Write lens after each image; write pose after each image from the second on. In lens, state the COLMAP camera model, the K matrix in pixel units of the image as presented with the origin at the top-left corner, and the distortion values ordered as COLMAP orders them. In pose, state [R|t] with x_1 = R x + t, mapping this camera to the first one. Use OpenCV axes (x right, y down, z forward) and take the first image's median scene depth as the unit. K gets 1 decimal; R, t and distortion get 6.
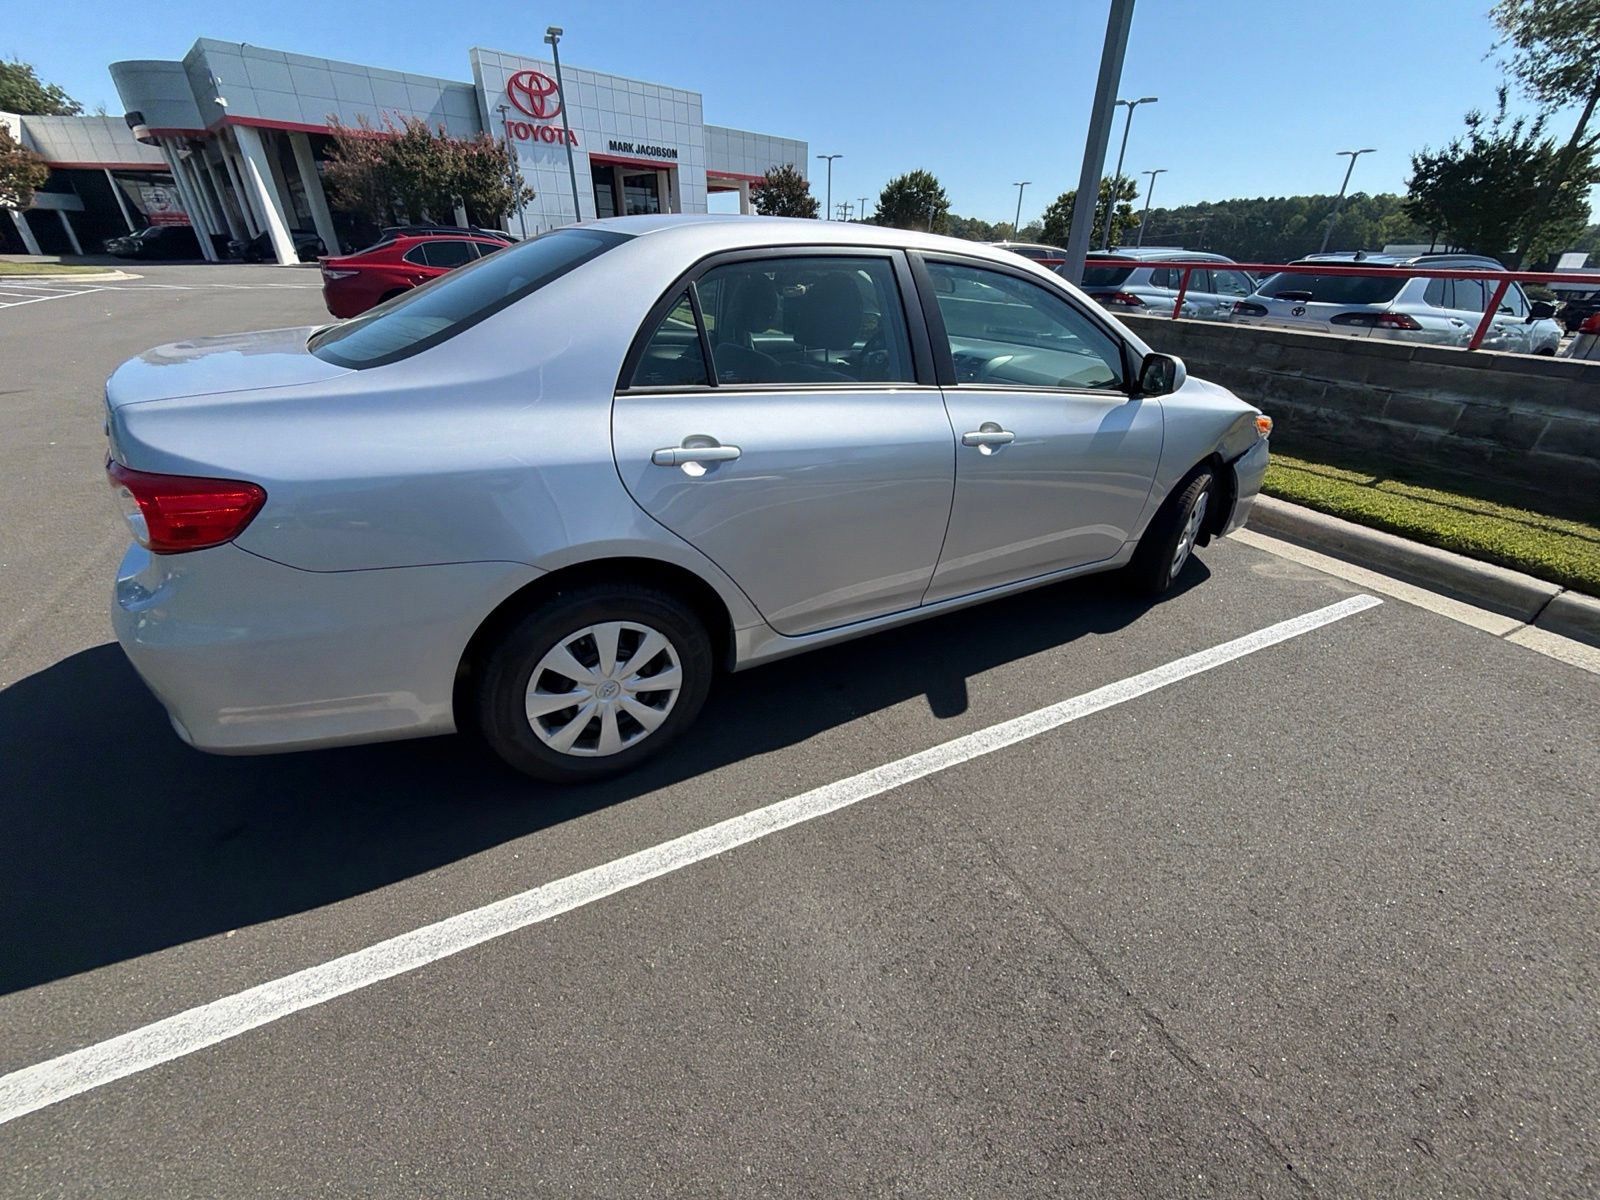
lens RADIAL K [[635.6, 0, 800.0], [0, 635.6, 604.2], [0, 0, 1]] dist [-0.000413, -0.000153]
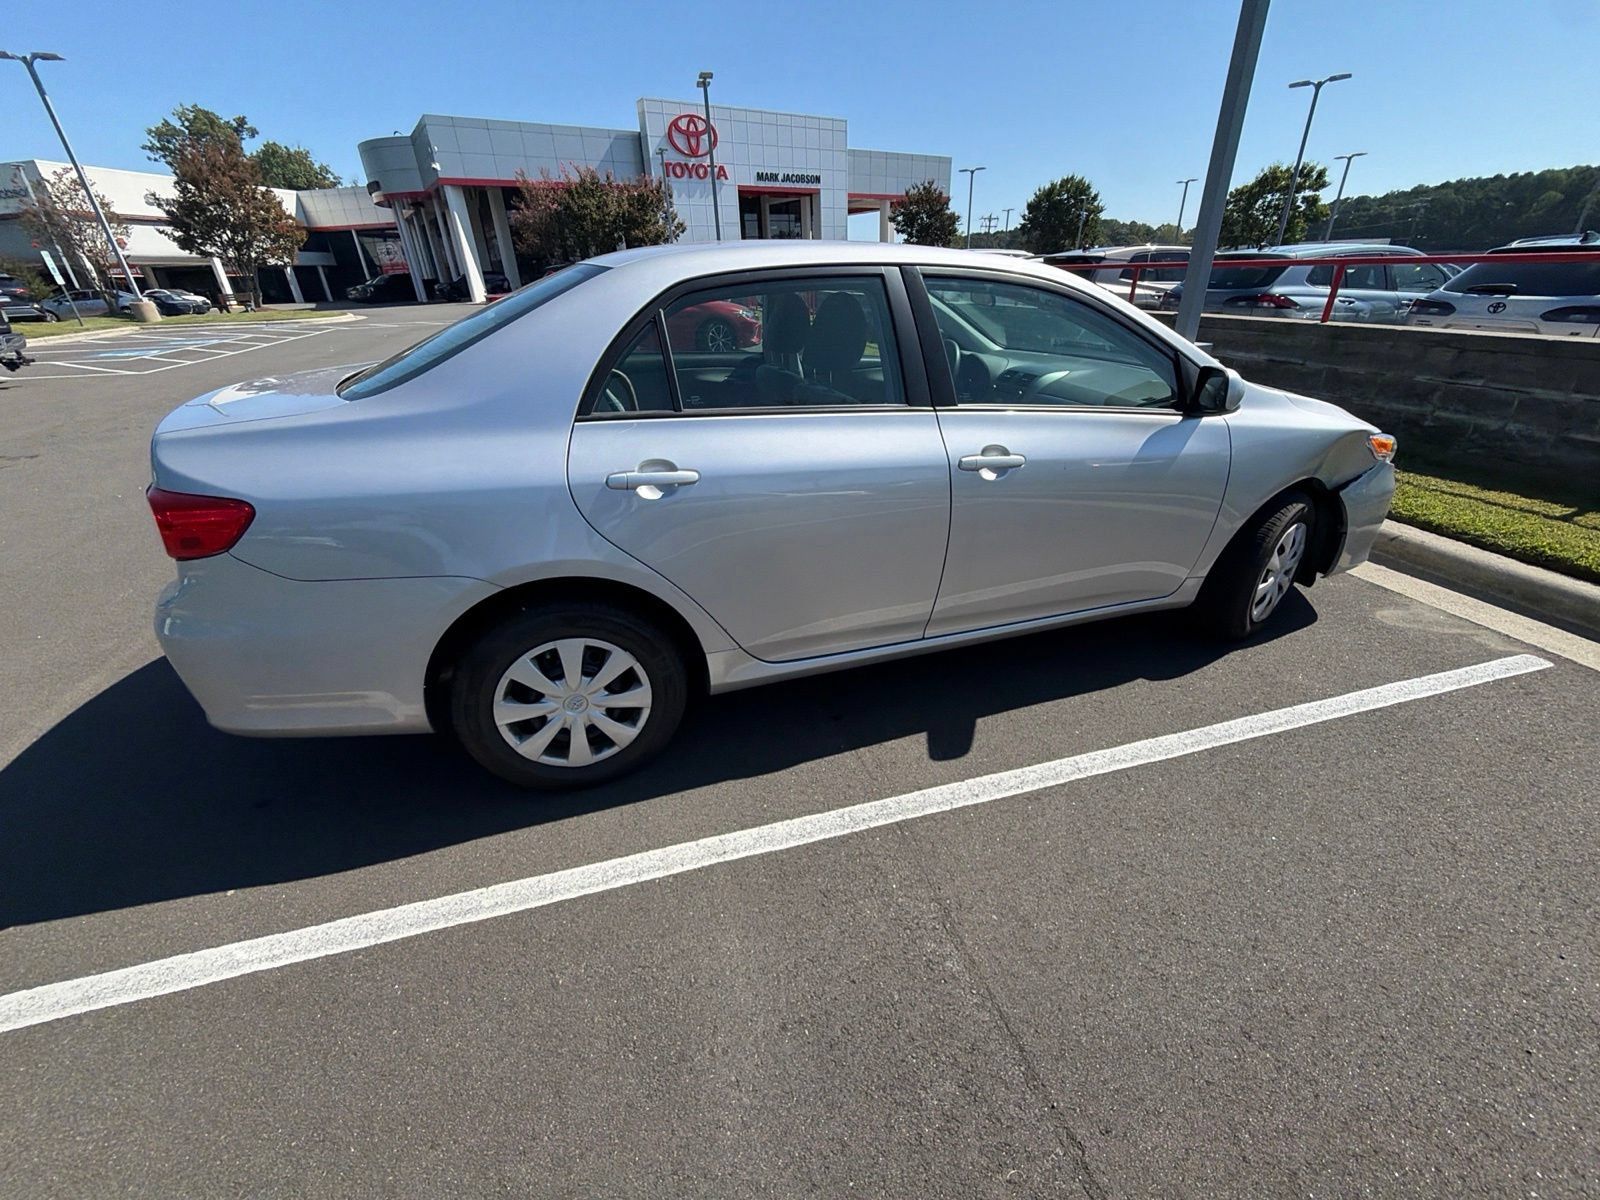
lens RADIAL K [[635.6, 0, 800.0], [0, 635.6, 604.2], [0, 0, 1]] dist [-0.000413, -0.000153]
pose [[0.979648, 0.049467, -0.194535, 0.145838], [-0.053882, 0.998395, -0.017467, -0.016340], [0.193358, 0.027594, 0.980740, 0.031000]]
